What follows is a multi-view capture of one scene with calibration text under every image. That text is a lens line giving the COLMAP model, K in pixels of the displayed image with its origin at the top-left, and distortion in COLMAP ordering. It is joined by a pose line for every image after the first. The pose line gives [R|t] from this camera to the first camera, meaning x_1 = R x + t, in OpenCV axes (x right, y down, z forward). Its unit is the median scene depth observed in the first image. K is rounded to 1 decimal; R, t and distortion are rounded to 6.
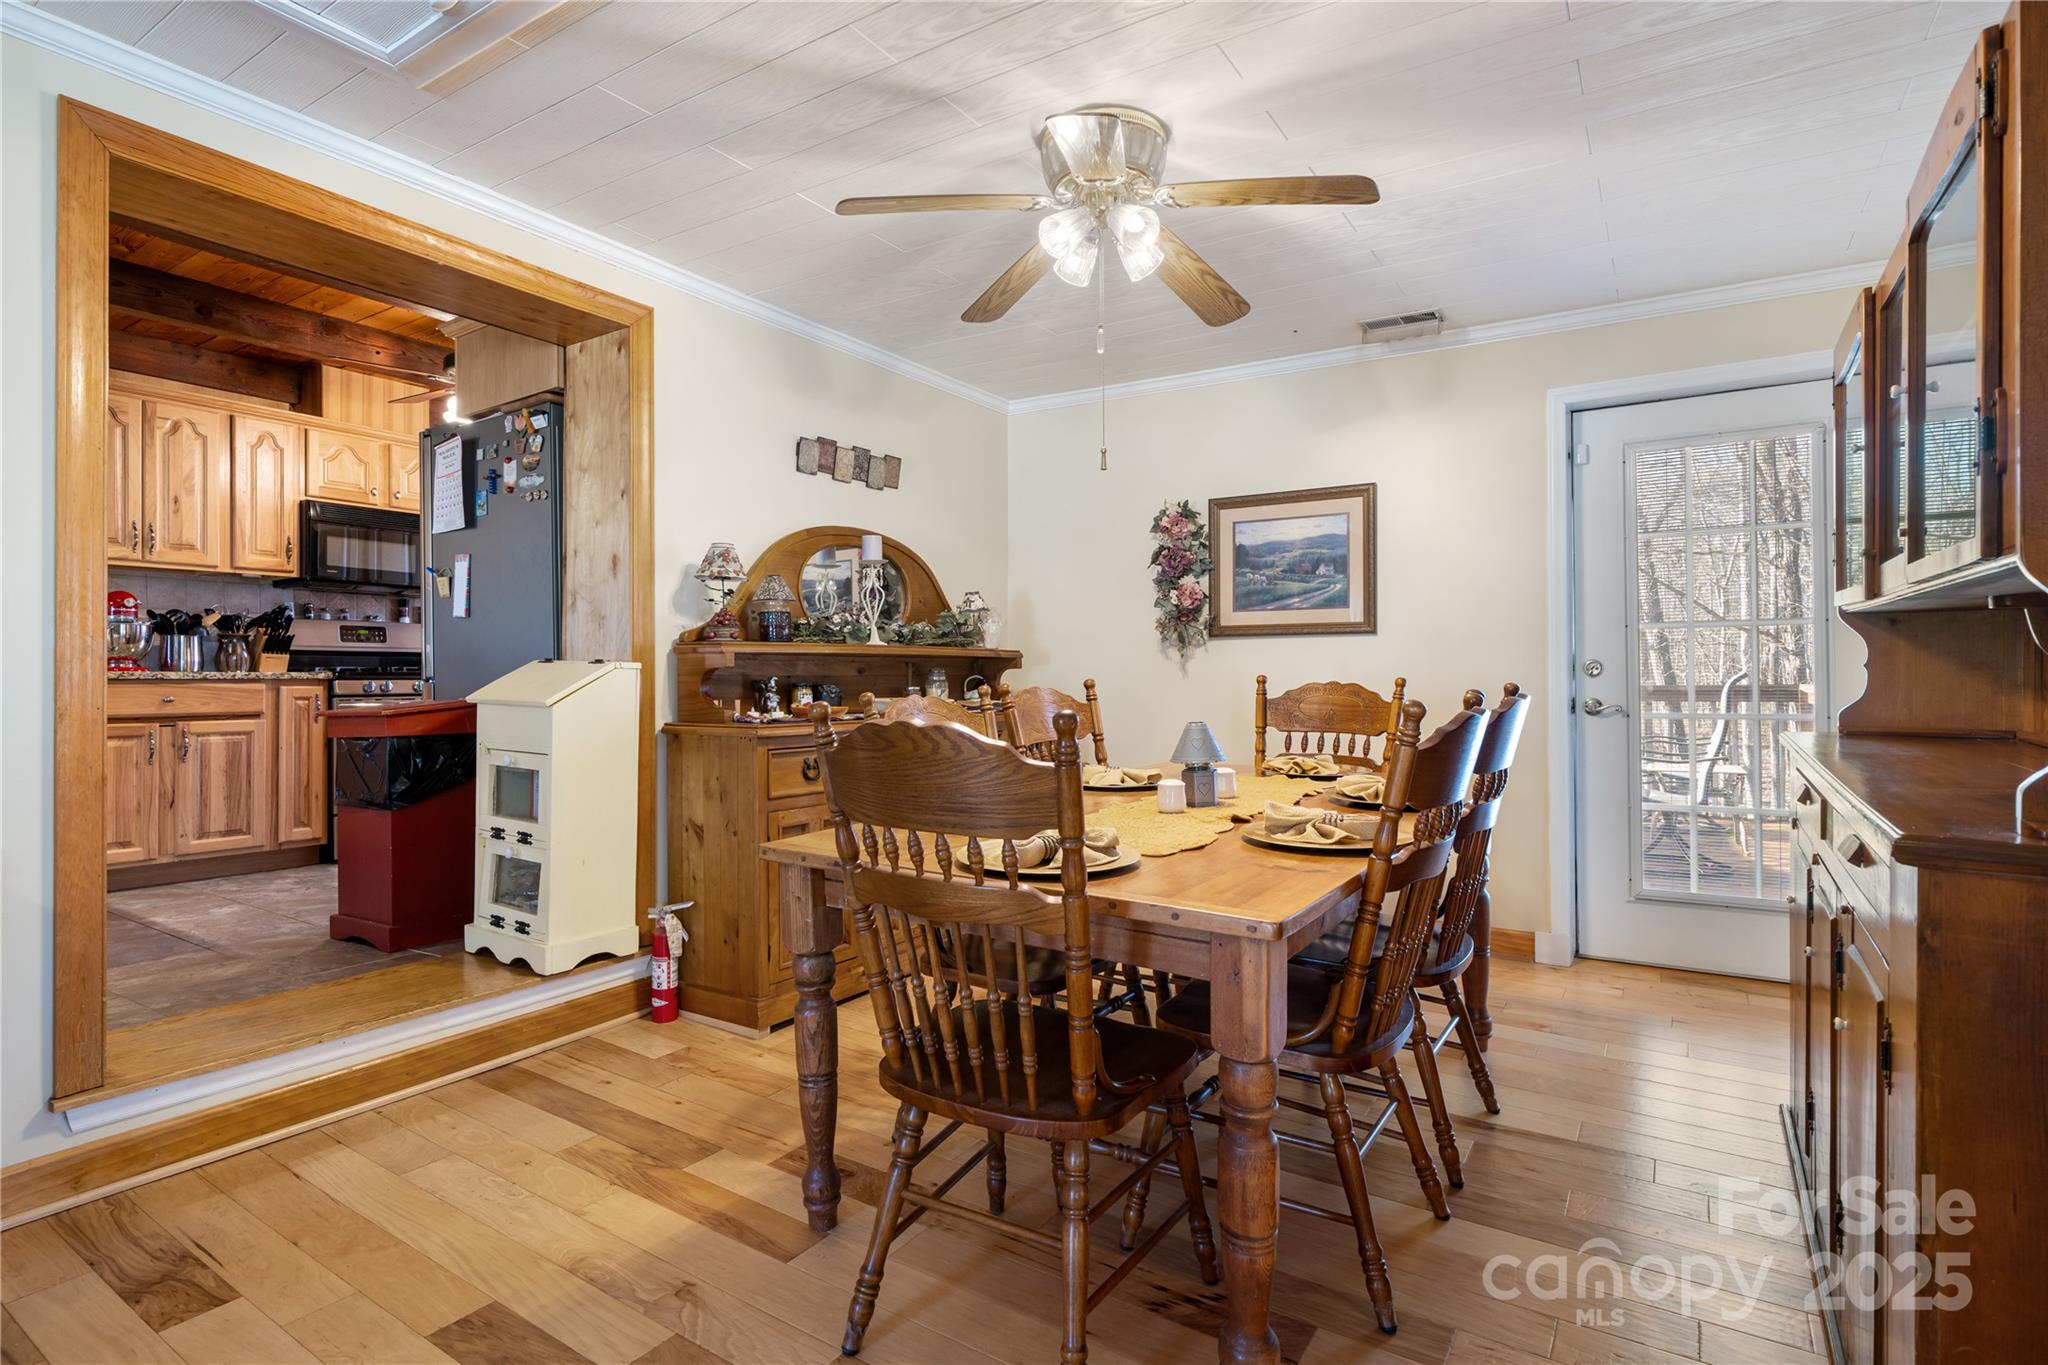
lens RADIAL K [[1037.6, 0, 1021.0], [0, 1037.6, 673.8], [0, 0, 1]] dist [-0.001090, 0.001384]
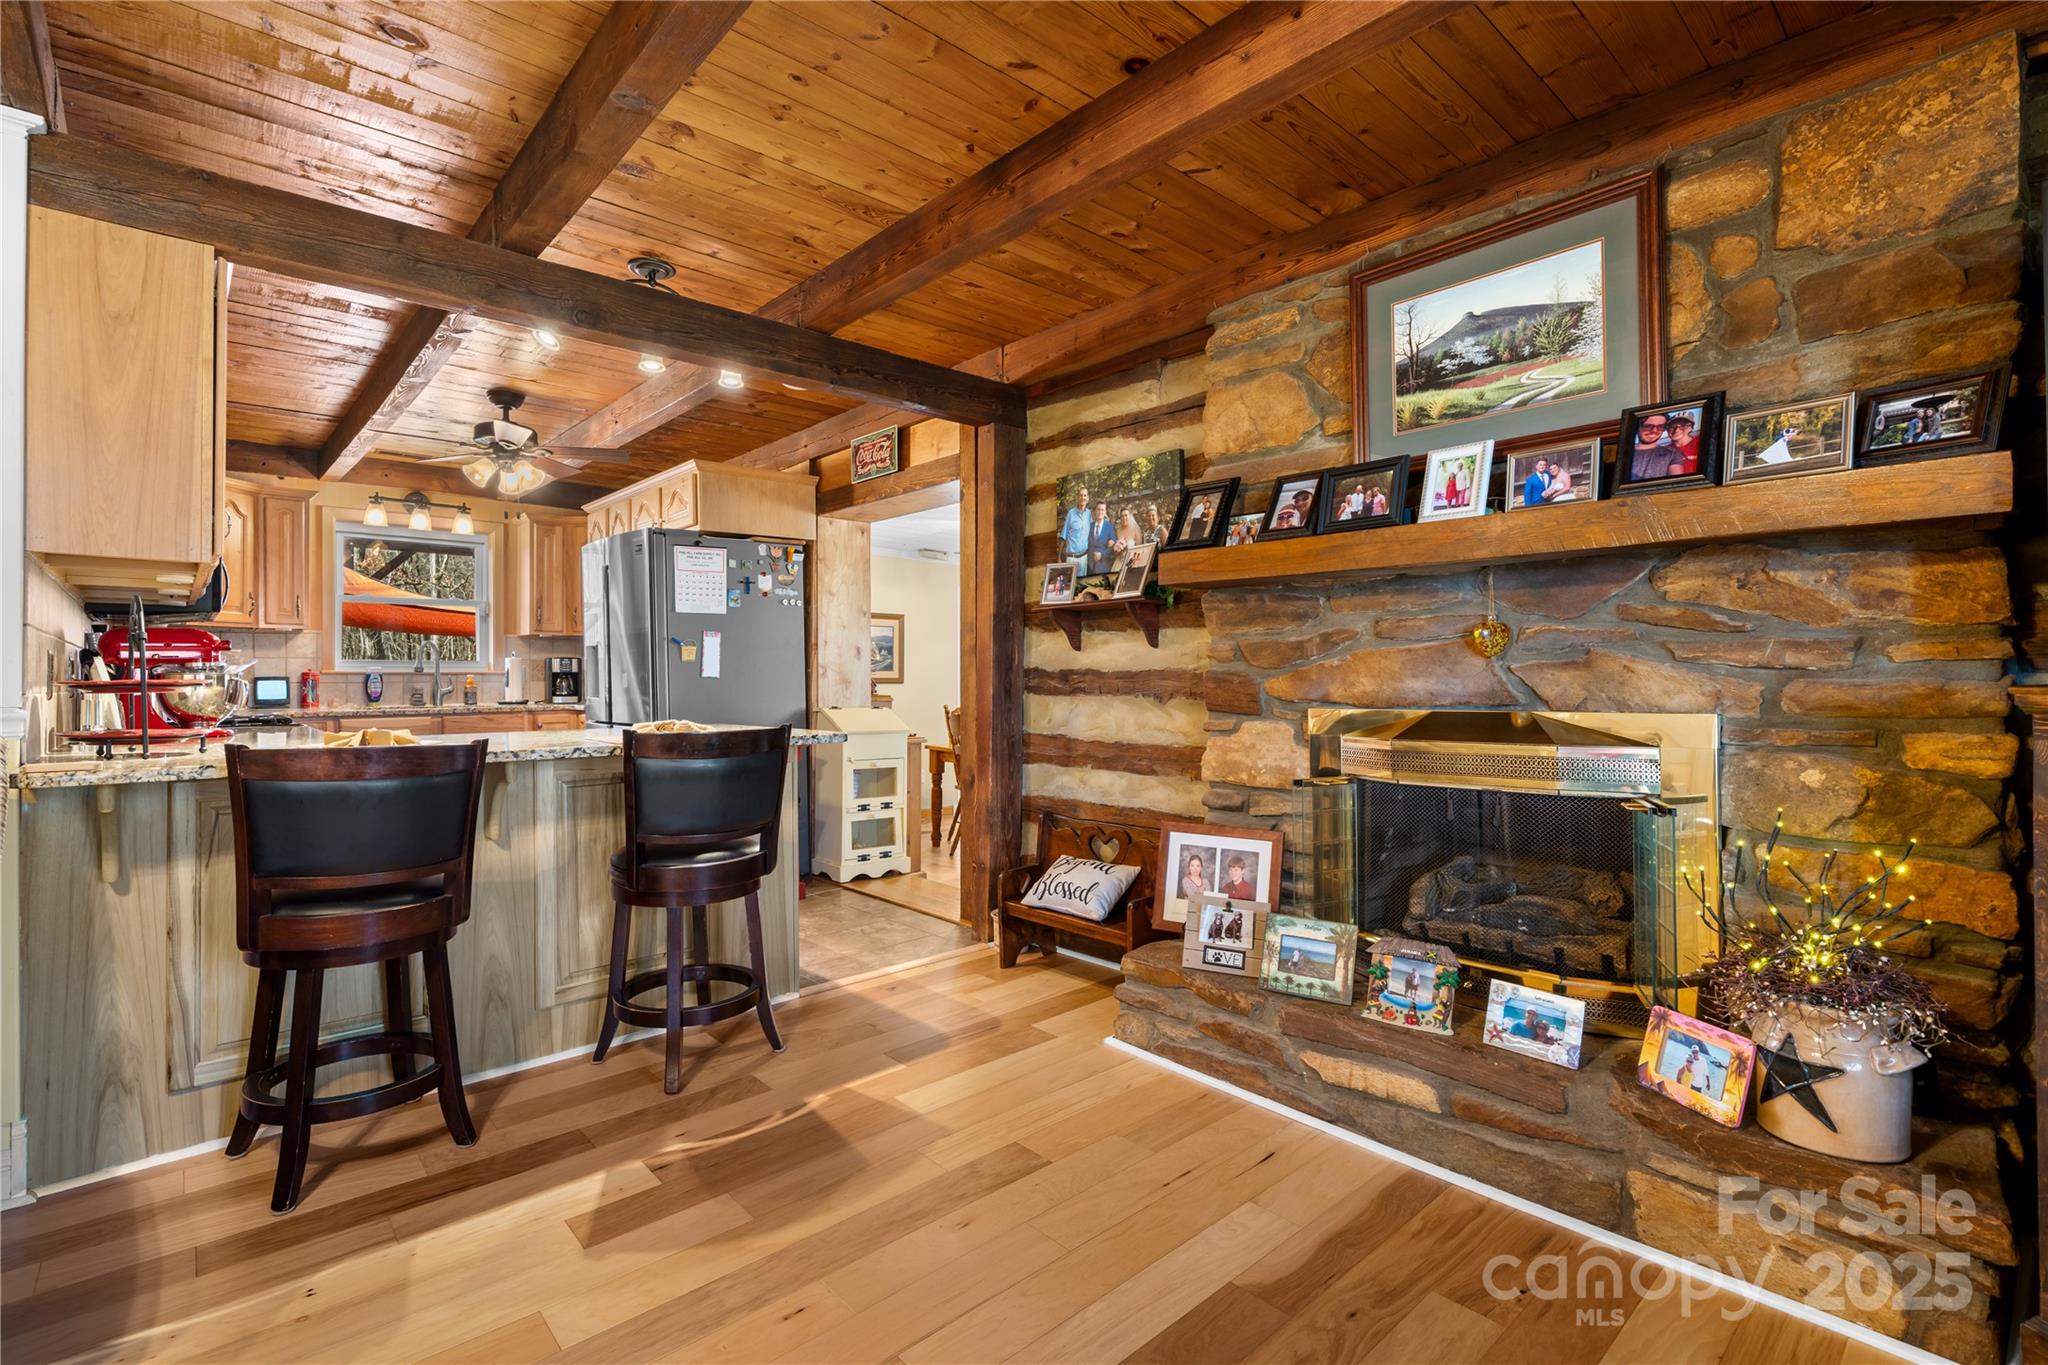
lens RADIAL K [[920.5, 0, 1013.7], [0, 920.5, 672.0], [0, 0, 1]] dist [-0.000096, 0.000706]
pose [[0.246492, 0.005113, 0.969131, -1.330837], [-0.003967, 0.999983, -0.004267, -0.047684], [-0.969137, -0.002793, 0.246508, 0.254358]]
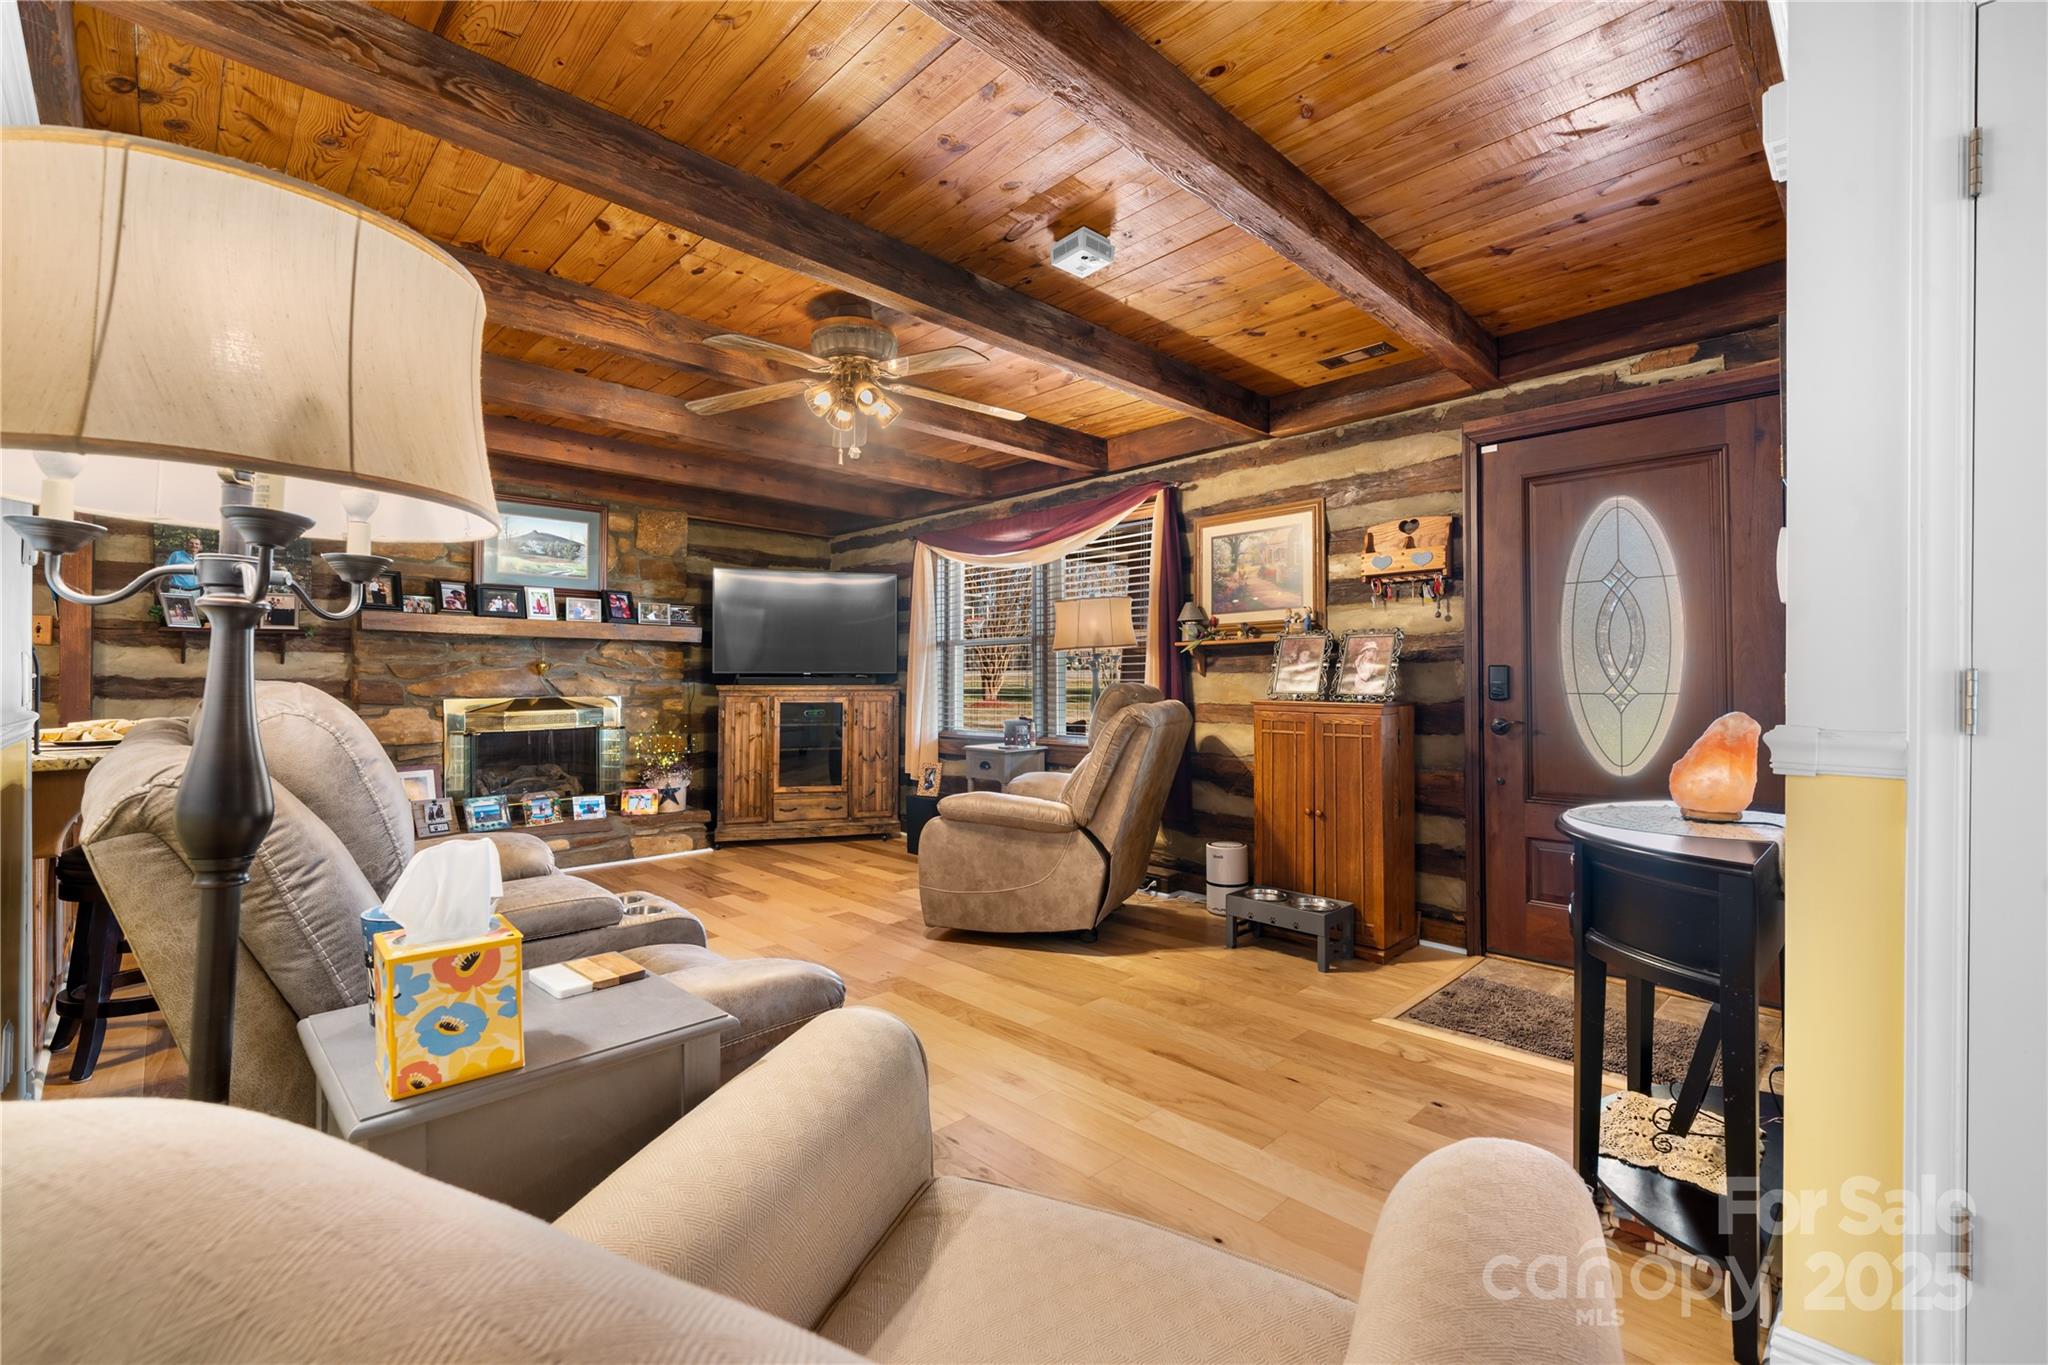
lens RADIAL K [[871.9, 0, 1037.3], [0, 871.9, 673.7], [0, 0, 1]] dist [-0.001585, -0.000208]
pose [[-0.981382, 0.003241, 0.192038, -1.649719], [0.000373, 0.999888, -0.014968, -0.043543], [-0.192065, -0.014618, -0.981273, 1.147611]]
